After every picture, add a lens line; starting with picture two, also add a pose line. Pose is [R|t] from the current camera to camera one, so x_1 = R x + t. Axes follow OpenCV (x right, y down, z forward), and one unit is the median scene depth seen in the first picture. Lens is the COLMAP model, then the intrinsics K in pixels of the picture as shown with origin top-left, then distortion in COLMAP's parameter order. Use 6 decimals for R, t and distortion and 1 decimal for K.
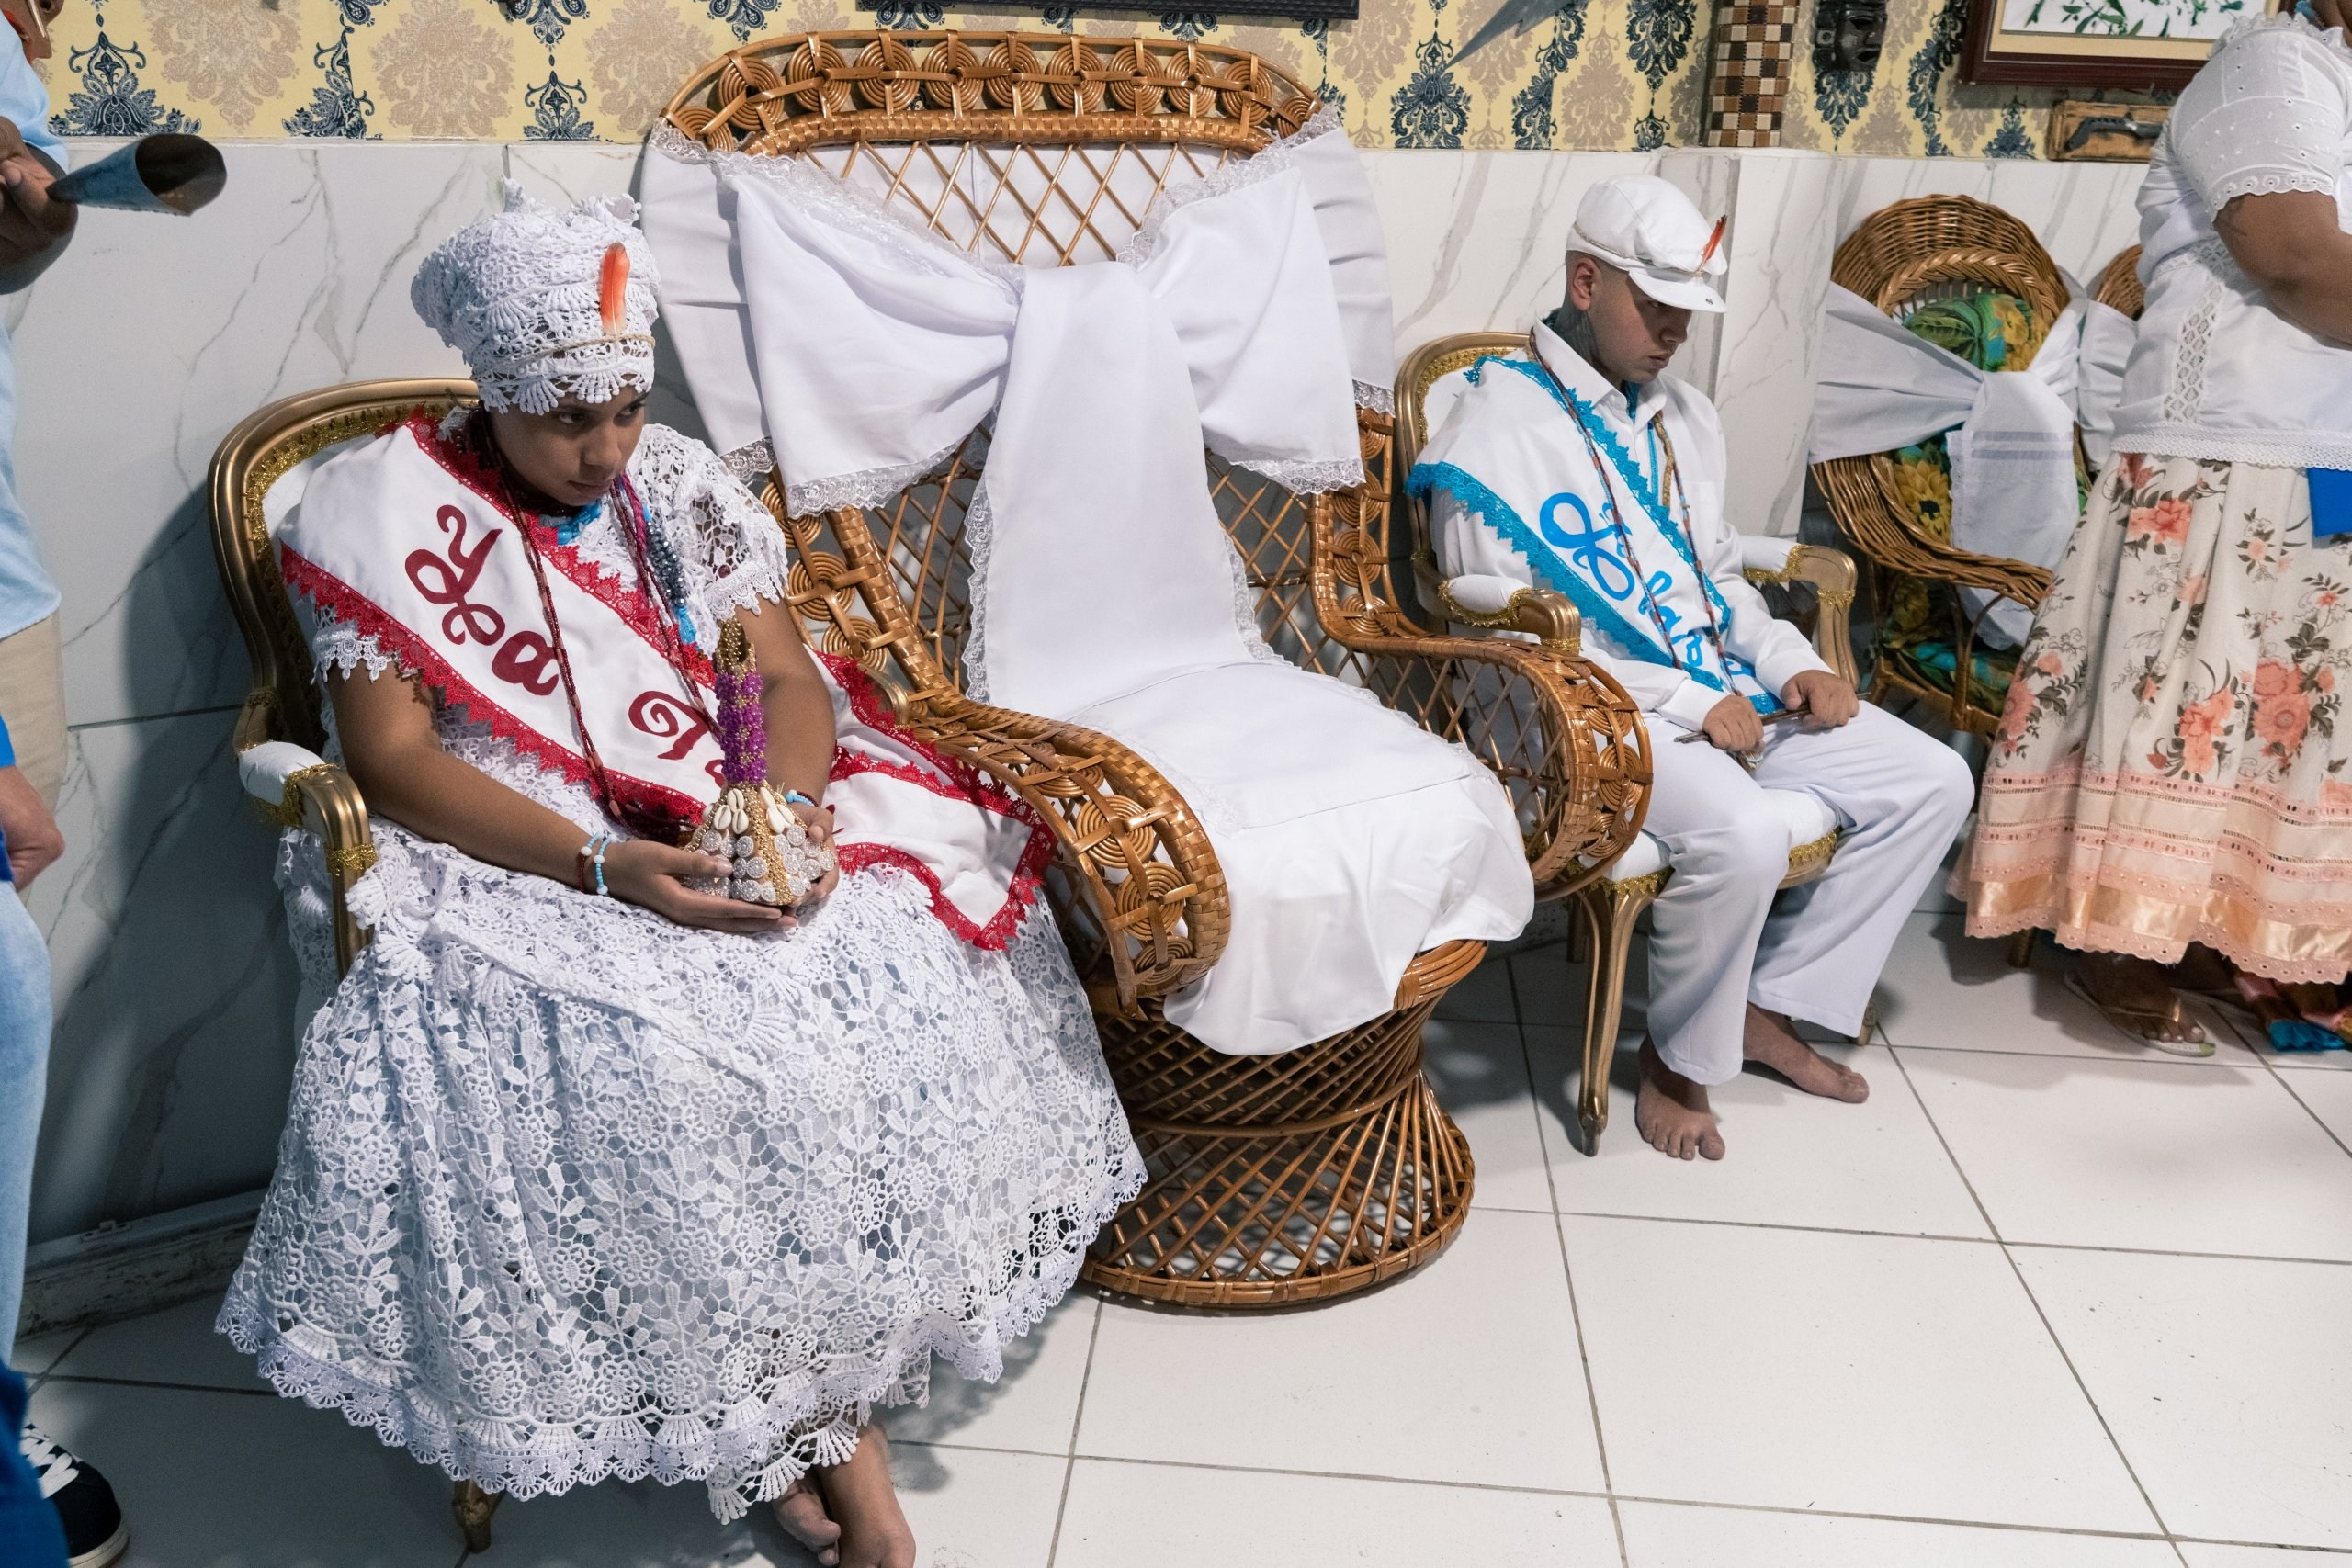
lens RADIAL K [[2041.3, 0, 1163.6], [0, 2041.3, 793.2], [0, 0, 1]] dist [-0.004167, 0.005405]
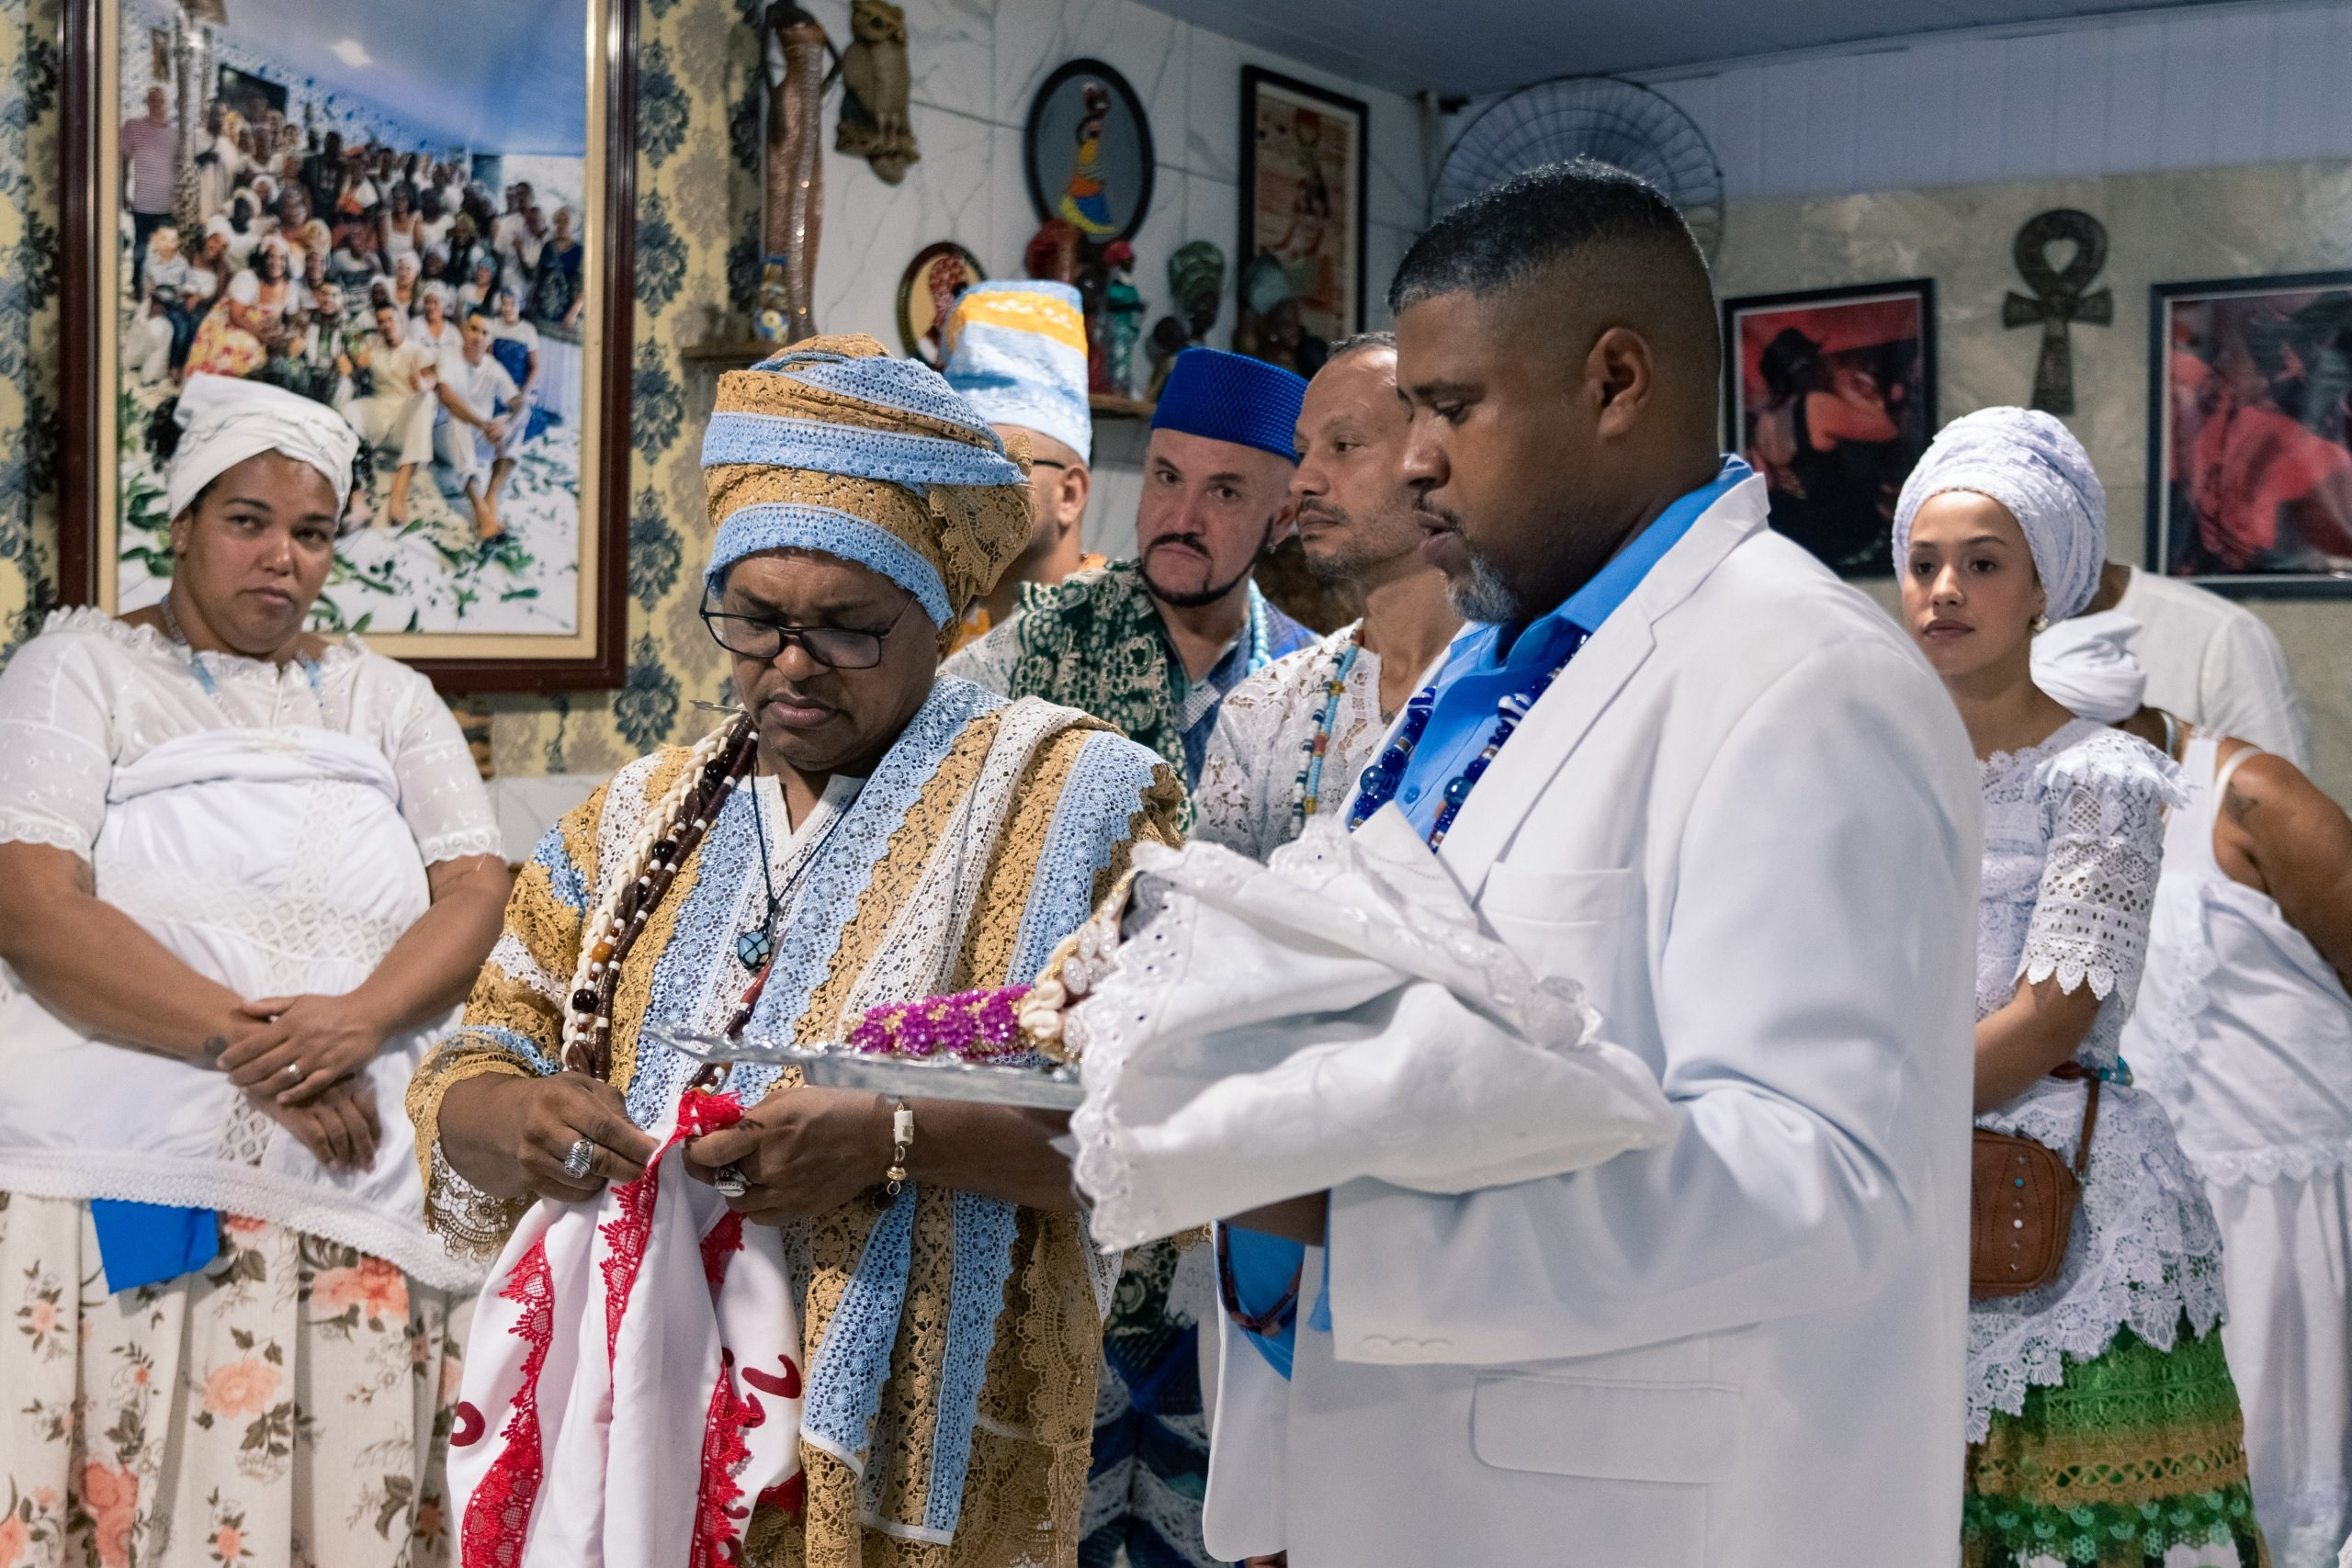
lens RADIAL K [[2745.3, 0, 1132.0], [0, 2745.3, 788.8], [0, 0, 1]] dist [-0.006661, -0.011283]
pose [[0.946958, -0.021183, 0.320657, 0.554288], [0.105619, 0.962907, -0.248303, -0.012841], [-0.303503, 0.269000, 0.914070, -0.091306]]
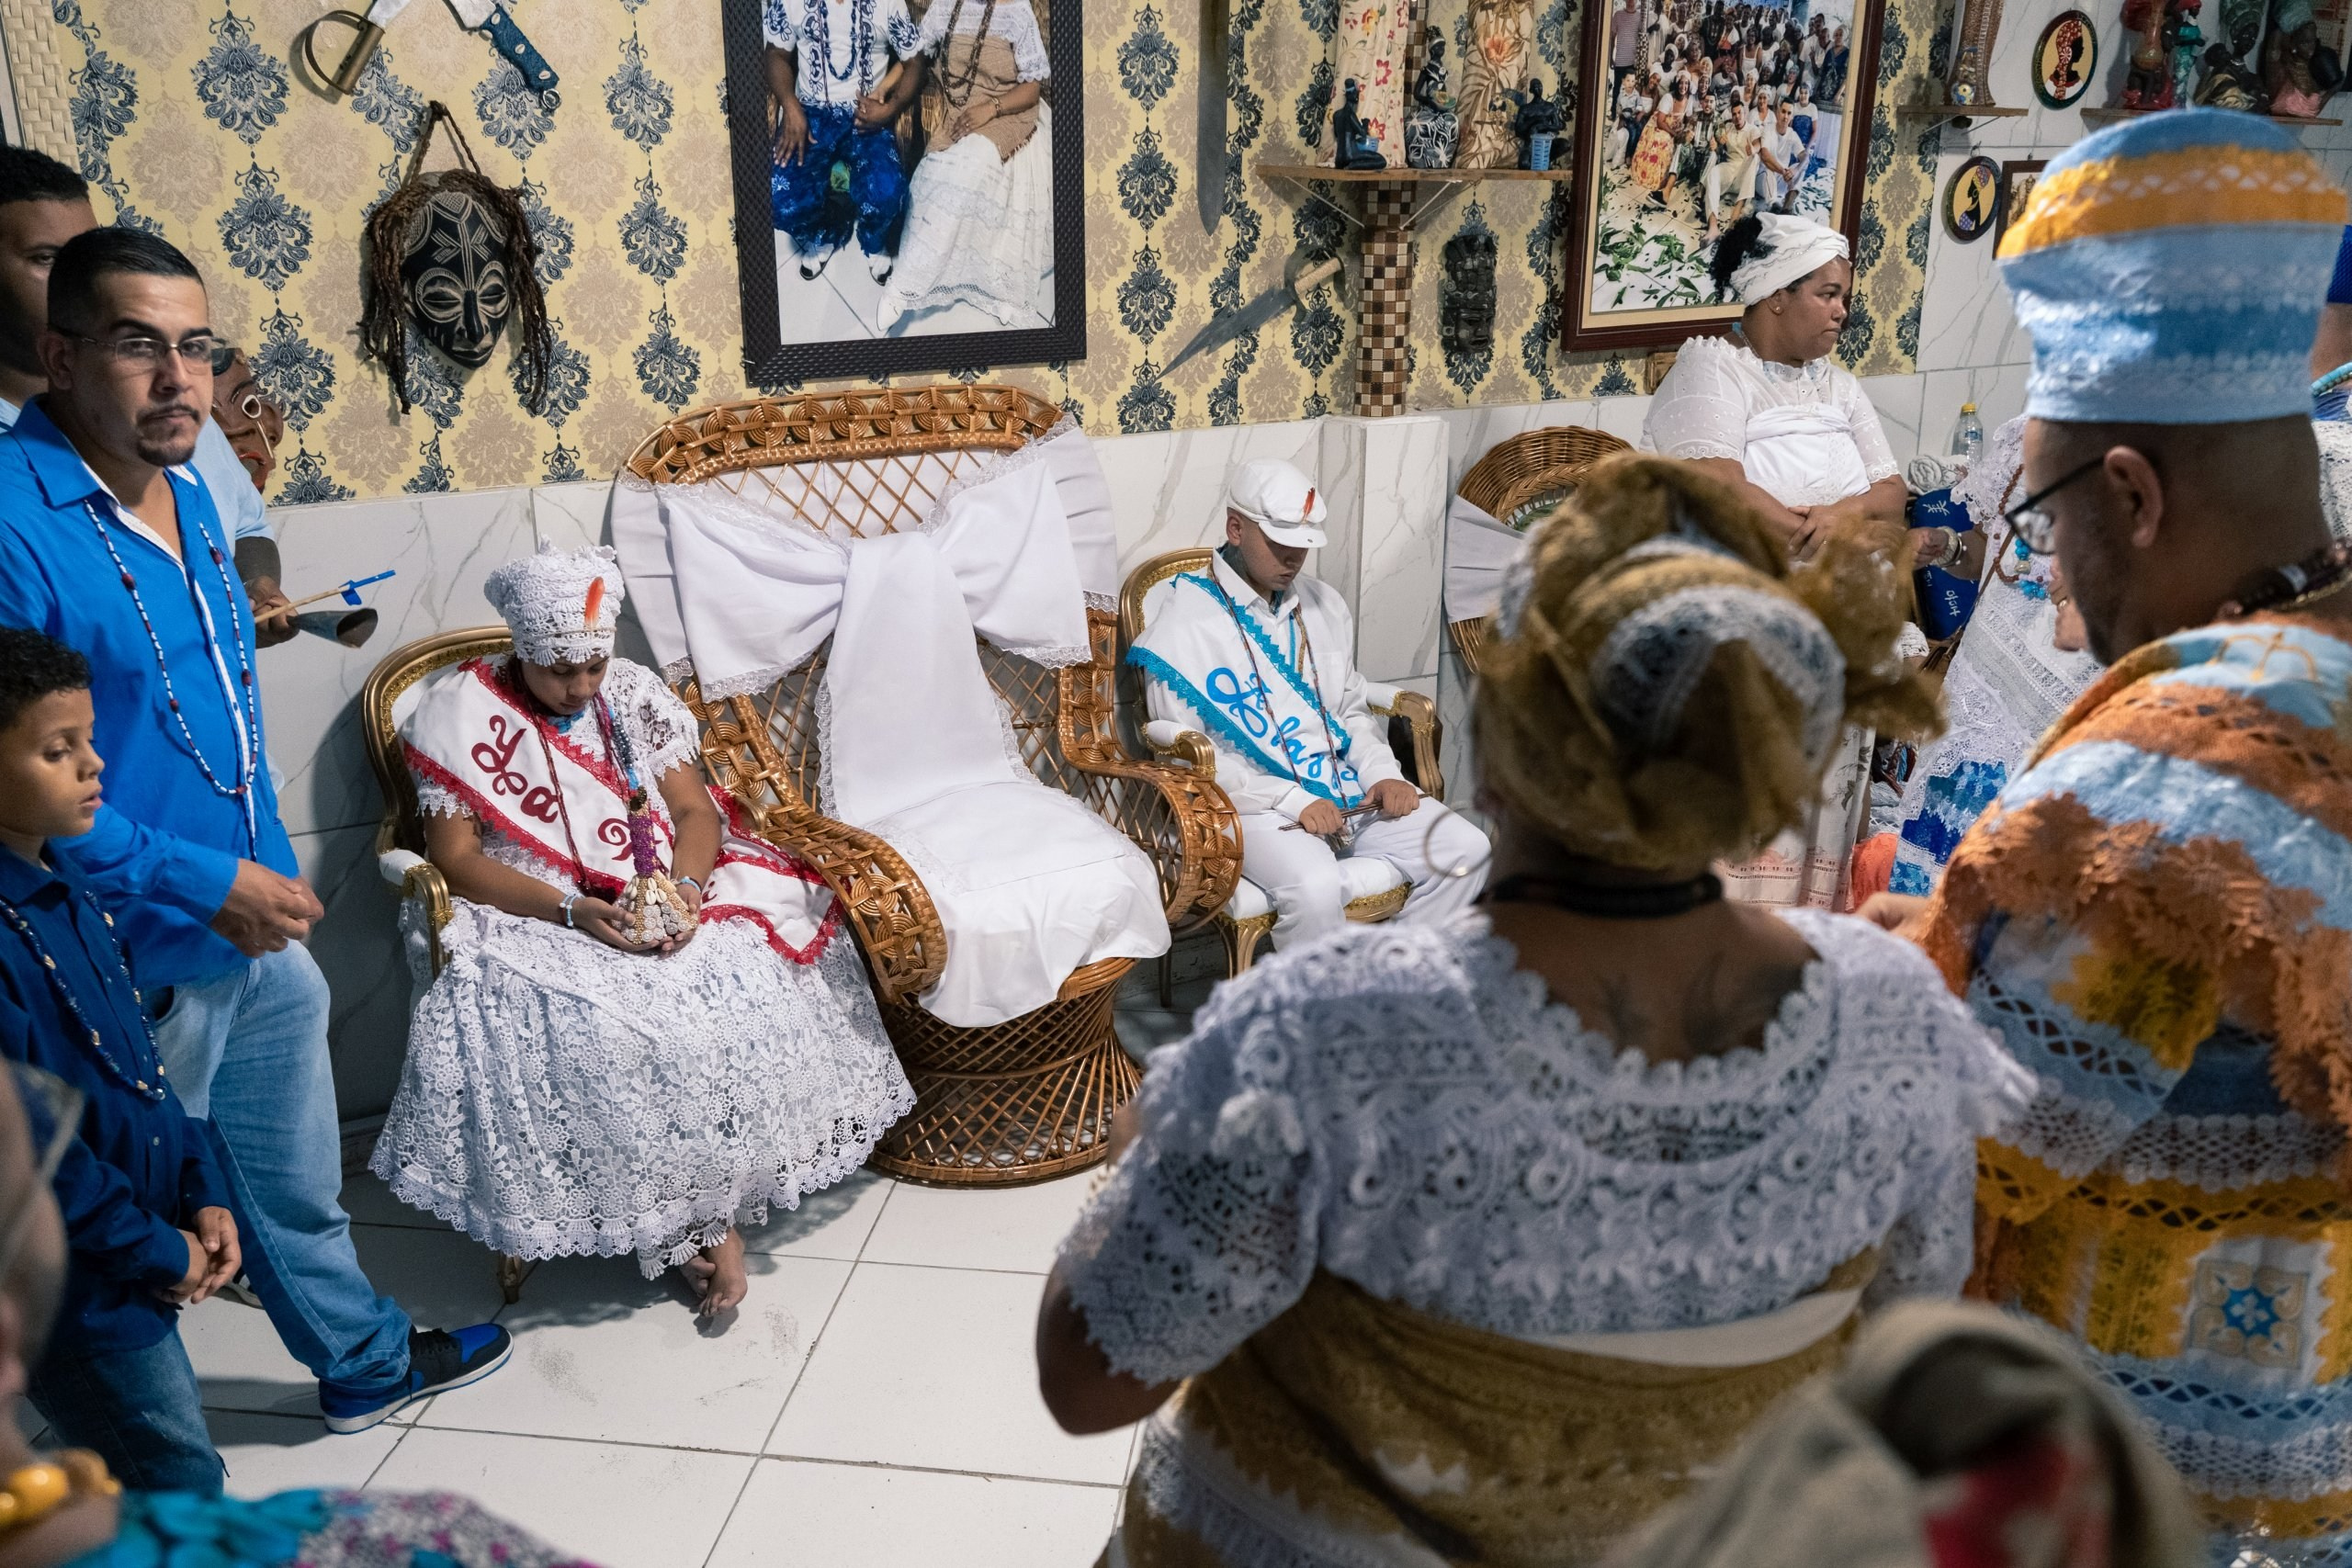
lens RADIAL K [[2024.0, 0, 1162.0], [0, 2024.0, 782.3], [0, 0, 1]] dist [-0.002908, 0.005961]
pose [[0.998784, -0.007280, -0.048754, 0.225367], [0.006630, 0.999887, -0.013485, -0.039050], [0.048846, 0.013145, 0.998720, -0.520993]]
